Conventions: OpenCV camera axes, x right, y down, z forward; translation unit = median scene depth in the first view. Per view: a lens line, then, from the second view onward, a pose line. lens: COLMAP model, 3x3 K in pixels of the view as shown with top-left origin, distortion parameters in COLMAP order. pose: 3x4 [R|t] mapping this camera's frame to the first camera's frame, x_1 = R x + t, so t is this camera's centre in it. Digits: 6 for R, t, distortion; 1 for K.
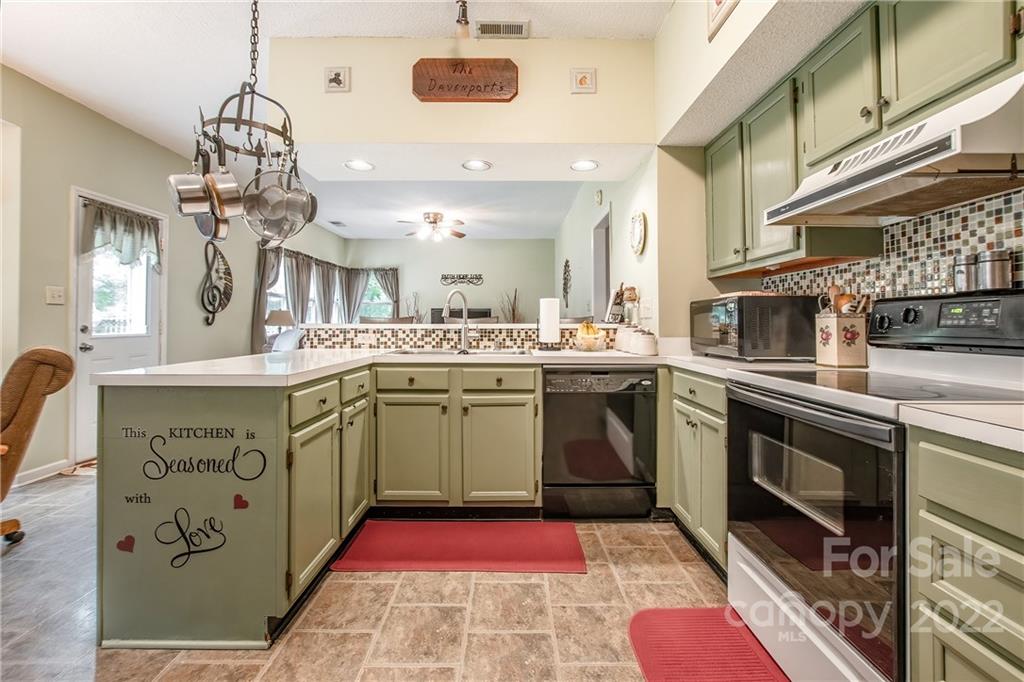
lens RADIAL K [[449.8, 0, 510.2], [0, 449.8, 316.4], [0, 0, 1]] dist [-0.014446, 0.000581]
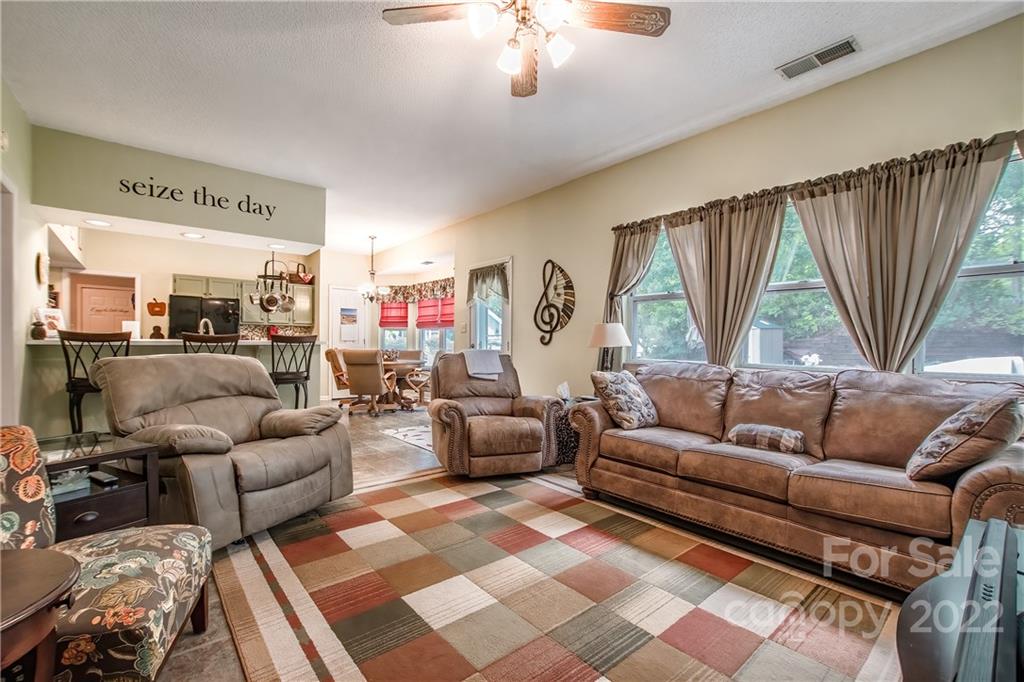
lens RADIAL K [[477.6, 0, 525.6], [0, 477.6, 347.5], [0, 0, 1]] dist [-0.003270, 0.000088]
pose [[-0.776469, -0.008787, -0.630095, 0.048202], [-0.006050, 0.999961, -0.006490, 0.050636], [0.630127, -0.001228, -0.776491, 2.808706]]
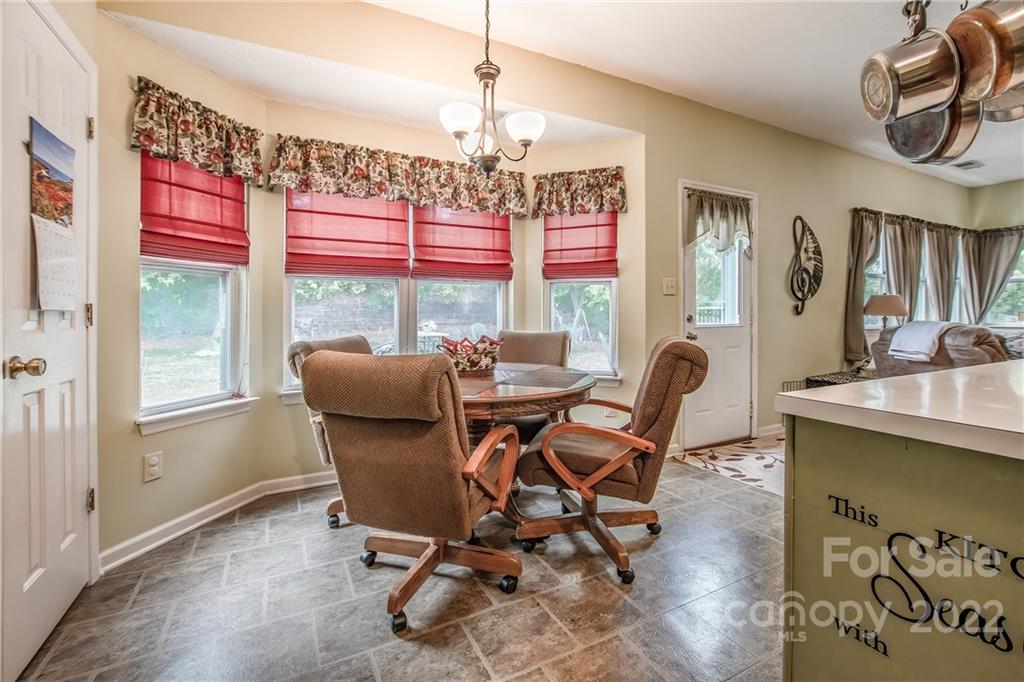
lens RADIAL K [[449.8, 0, 510.2], [0, 449.8, 316.4], [0, 0, 1]] dist [-0.014446, 0.000581]
pose [[0.463443, 0.005697, -0.886108, -0.266675], [0.016131, 0.999759, 0.014864, 0.001904], [0.885980, -0.021183, 0.463240, 0.178227]]
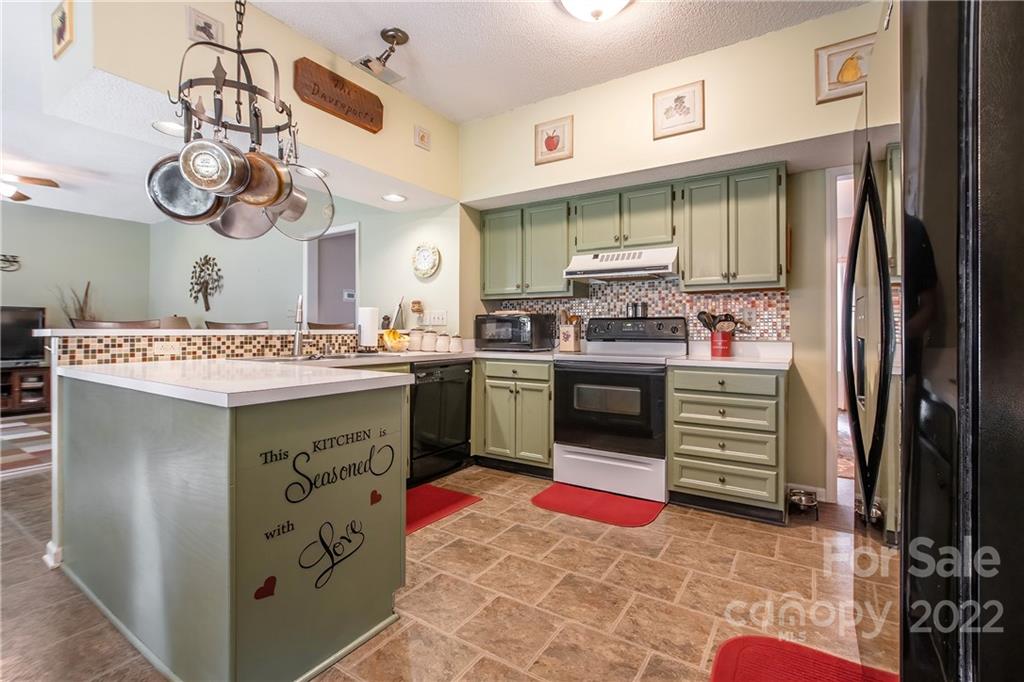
lens RADIAL K [[449.1, 0, 506.2], [0, 449.1, 328.6], [0, 0, 1]] dist [-0.012569, 0.000318]
pose [[0.563818, 0.003390, 0.825892, -0.630689], [-0.015473, 0.999859, 0.006460, 0.000993], [-0.825754, -0.016421, 0.563791, 0.070087]]
